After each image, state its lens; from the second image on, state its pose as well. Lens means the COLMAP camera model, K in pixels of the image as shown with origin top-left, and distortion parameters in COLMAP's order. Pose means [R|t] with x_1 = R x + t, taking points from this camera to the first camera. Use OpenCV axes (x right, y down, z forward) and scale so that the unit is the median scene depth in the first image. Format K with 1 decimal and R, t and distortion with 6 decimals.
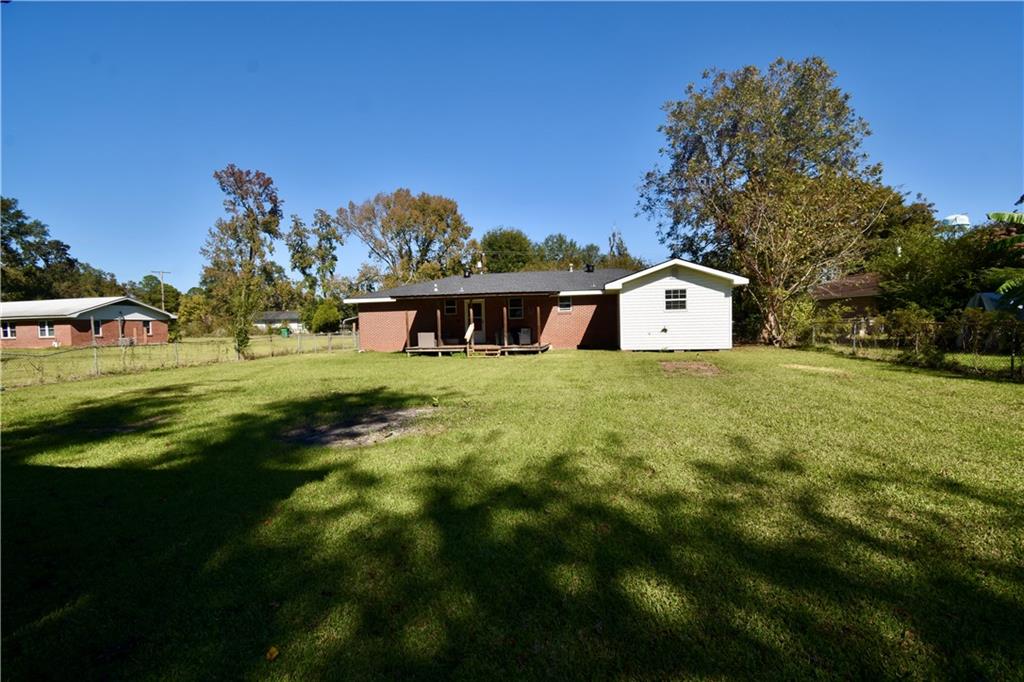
lens RADIAL K [[466.2, 0, 518.2], [0, 466.2, 339.7], [0, 0, 1]] dist [0.028912, -0.028957]
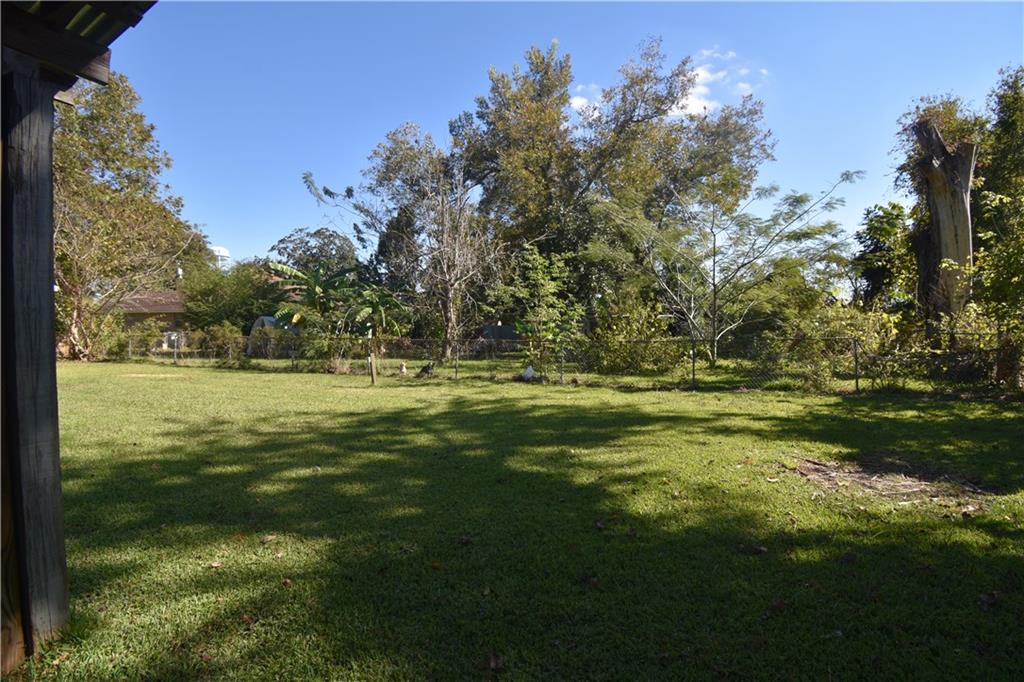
lens RADIAL K [[491.4, 0, 516.5], [0, 491.4, 346.5], [0, 0, 1]] dist [0.030976, -0.036156]
pose [[0.259746, -0.001945, 0.965675, -0.208120], [0.023405, 0.999717, -0.004282, 0.012083], [-0.965393, 0.023714, 0.259718, -0.106022]]
